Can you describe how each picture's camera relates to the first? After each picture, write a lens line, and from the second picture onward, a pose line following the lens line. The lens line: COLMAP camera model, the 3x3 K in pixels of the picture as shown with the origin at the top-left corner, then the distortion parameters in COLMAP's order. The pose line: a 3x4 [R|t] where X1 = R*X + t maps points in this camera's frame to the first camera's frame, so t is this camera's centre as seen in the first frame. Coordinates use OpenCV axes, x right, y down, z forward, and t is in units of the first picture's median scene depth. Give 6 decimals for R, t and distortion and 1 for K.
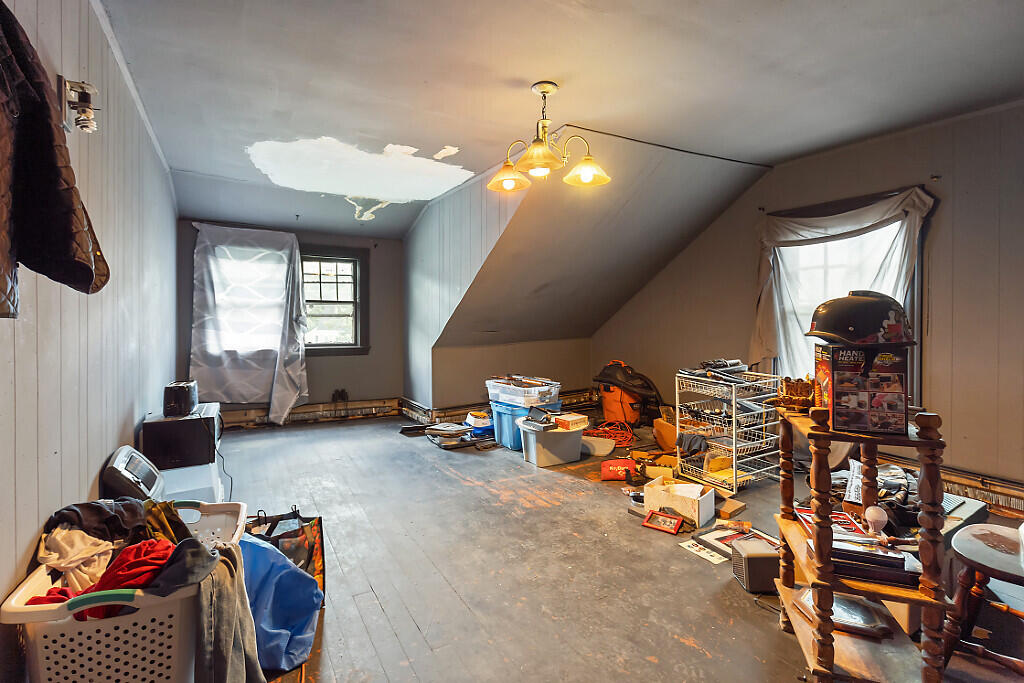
lens RADIAL K [[470.4, 0, 500.9], [0, 470.4, 308.2], [0, 0, 1]] dist [0.001184, -0.001156]
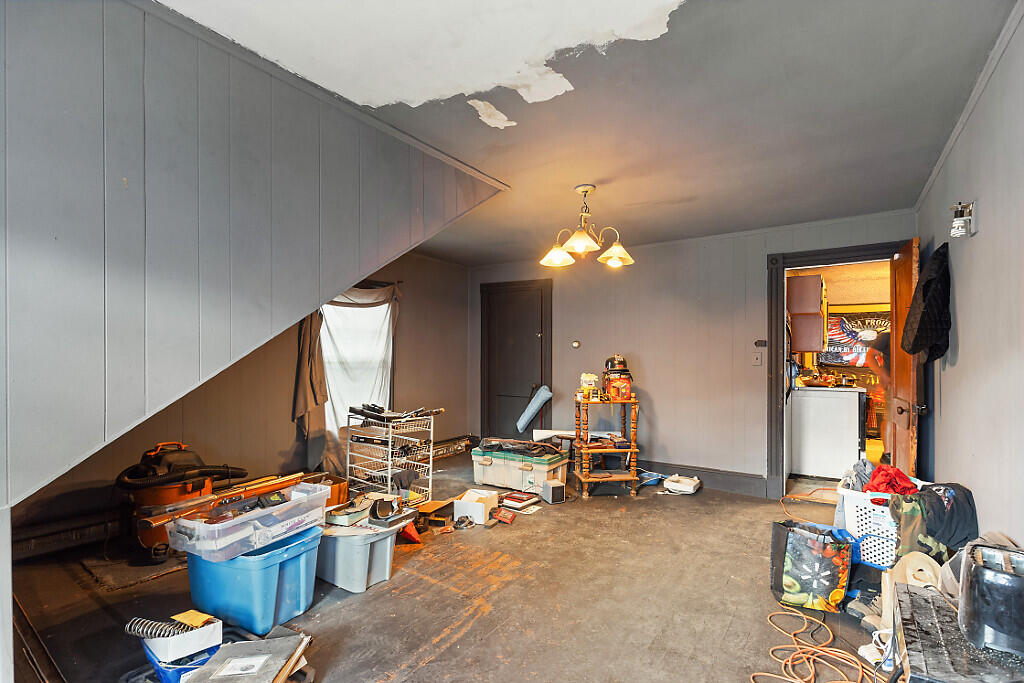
lens RADIAL K [[470.4, 0, 496.1], [0, 470.4, 355.6], [0, 0, 1]] dist [0.001184, -0.001156]
pose [[-0.406127, 0.010363, 0.913758, -0.796800], [0.001315, 0.999941, -0.010756, 0.007888], [-0.913816, -0.003167, -0.406117, 1.415680]]
